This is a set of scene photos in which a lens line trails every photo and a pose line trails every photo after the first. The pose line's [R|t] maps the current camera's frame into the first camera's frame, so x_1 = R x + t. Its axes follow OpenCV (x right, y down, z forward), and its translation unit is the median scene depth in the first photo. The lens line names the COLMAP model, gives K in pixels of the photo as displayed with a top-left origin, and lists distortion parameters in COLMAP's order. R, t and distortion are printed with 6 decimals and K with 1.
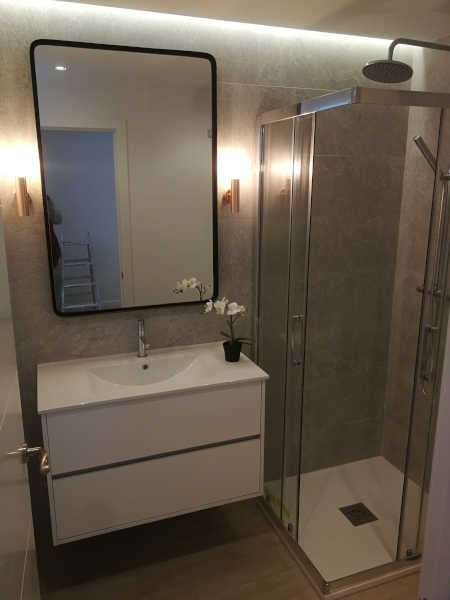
lens RADIAL K [[434.4, 0, 215.0], [0, 434.4, 290.9], [0, 0, 1]] dist [0.019668, -0.004800]
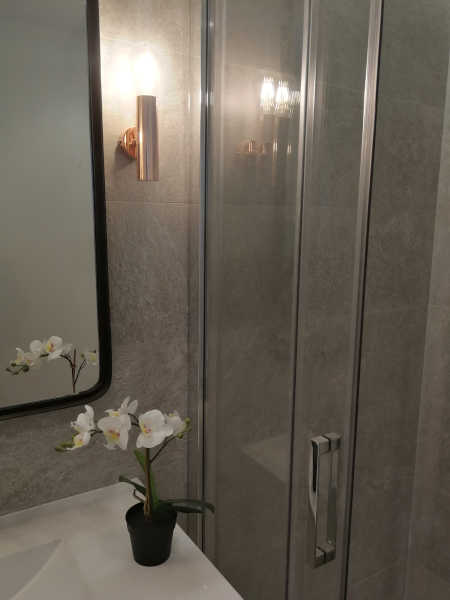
lens RADIAL K [[434.4, 0, 215.0], [0, 434.4, 290.9], [0, 0, 1]] dist [0.019668, -0.004800]
pose [[0.971758, -0.017763, 0.235309, 0.007966], [0.038624, 0.995688, -0.084341, -0.037499], [-0.232796, 0.091048, 0.968254, 0.577324]]
